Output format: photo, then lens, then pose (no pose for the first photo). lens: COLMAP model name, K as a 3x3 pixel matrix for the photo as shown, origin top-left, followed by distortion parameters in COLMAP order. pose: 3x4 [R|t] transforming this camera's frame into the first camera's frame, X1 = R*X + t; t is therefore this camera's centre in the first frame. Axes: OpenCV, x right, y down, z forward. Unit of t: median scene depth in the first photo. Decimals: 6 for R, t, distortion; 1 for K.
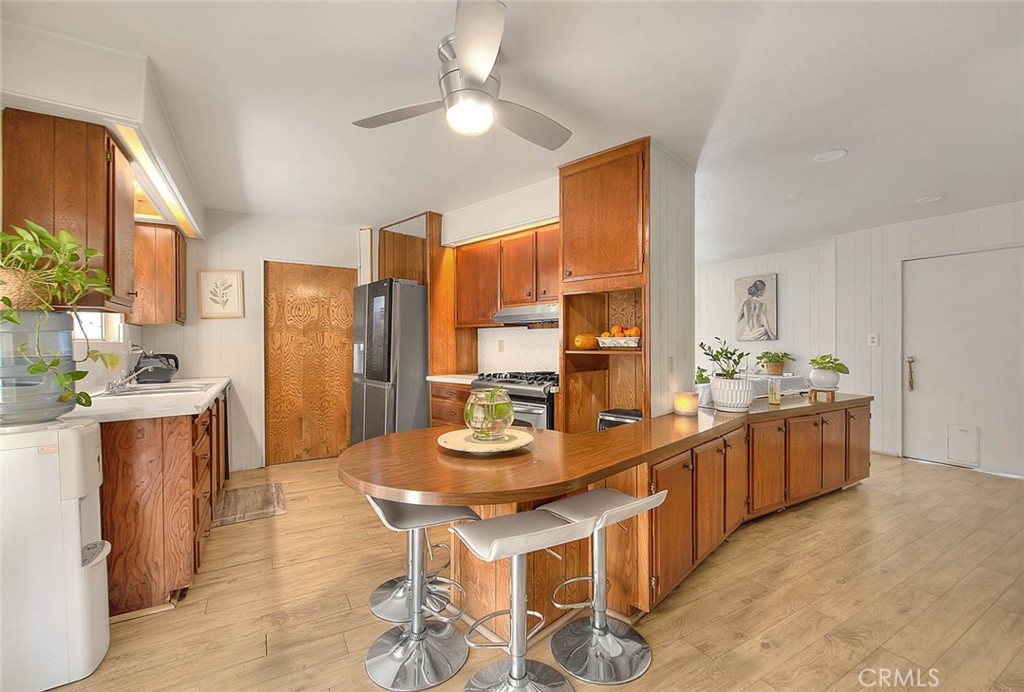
lens RADIAL K [[438.3, 0, 517.4], [0, 438.3, 345.7], [0, 0, 1]] dist [-0.003619, -0.000507]
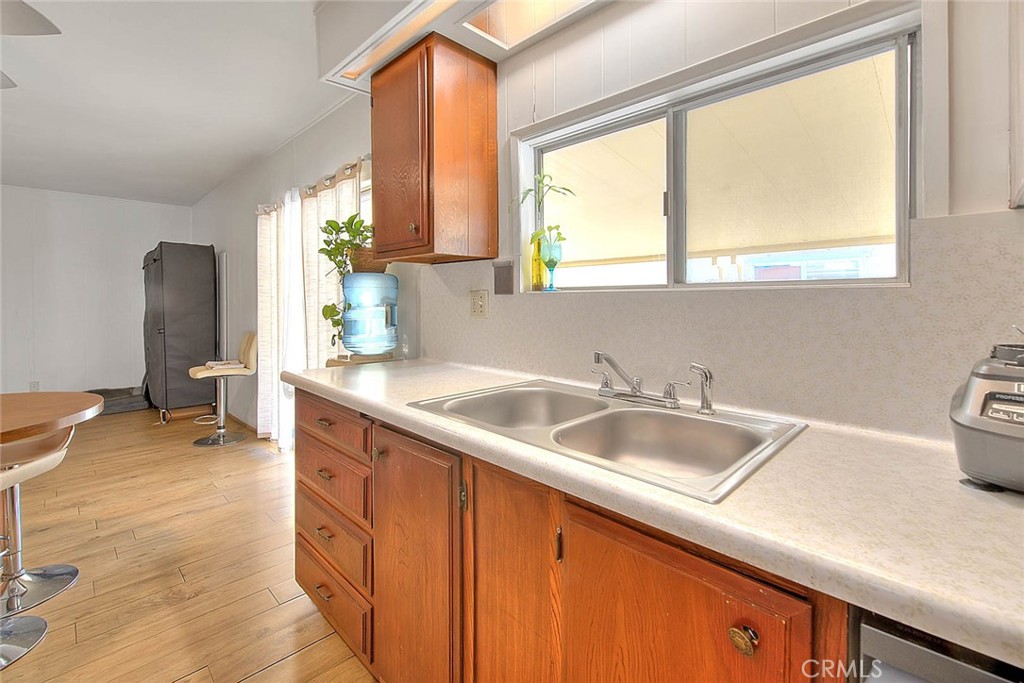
lens RADIAL K [[457.2, 0, 502.6], [0, 457.2, 311.4], [0, 0, 1]] dist [0.002023, -0.000106]
pose [[-0.970856, 0.006323, -0.239580, -0.620586], [-0.000180, 0.999632, 0.027113, -0.000443], [0.239664, 0.026366, -0.970498, 1.308036]]
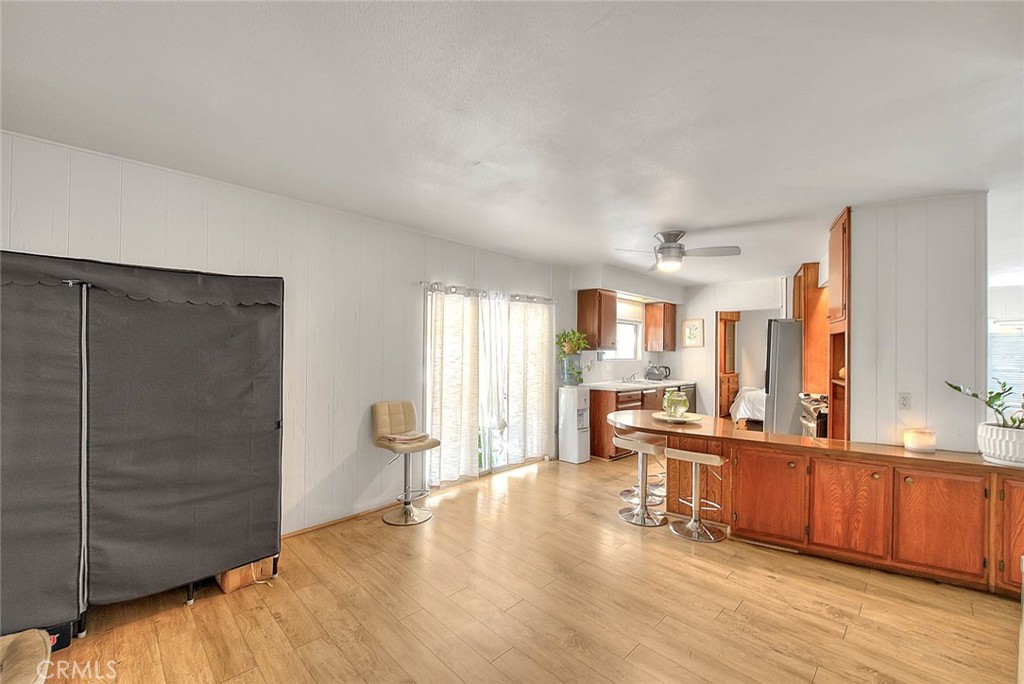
lens RADIAL K [[411.5, 0, 515.9], [0, 411.5, 348.0], [0, 0, 1]] dist [-0.000629, -0.000466]
pose [[0.259416, 0.003641, -0.965759, 0.982798], [-0.019949, 0.999800, -0.001589, -0.056981], [0.965560, 0.019678, 0.259437, -0.149545]]
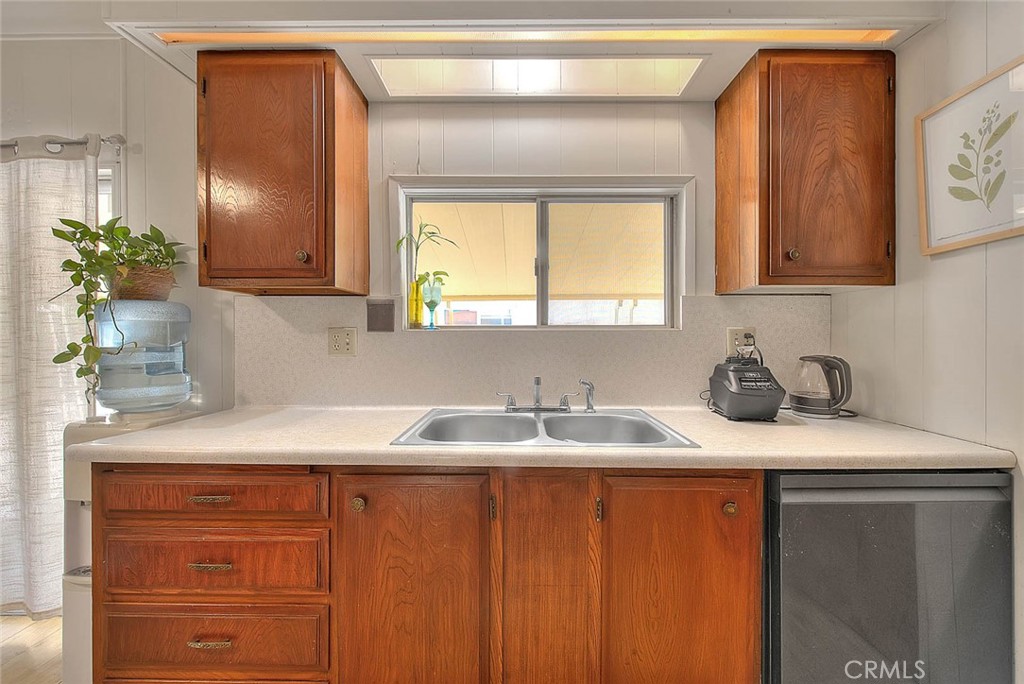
lens RADIAL K [[438.3, 0, 514.4], [0, 438.3, 344.0], [0, 0, 1]] dist [-0.003619, -0.000507]
pose [[-0.509006, 0.014904, -0.860634, -0.350195], [-0.001315, 0.999835, 0.018093, -0.001031], [0.860762, 0.010342, -0.508902, 1.174617]]
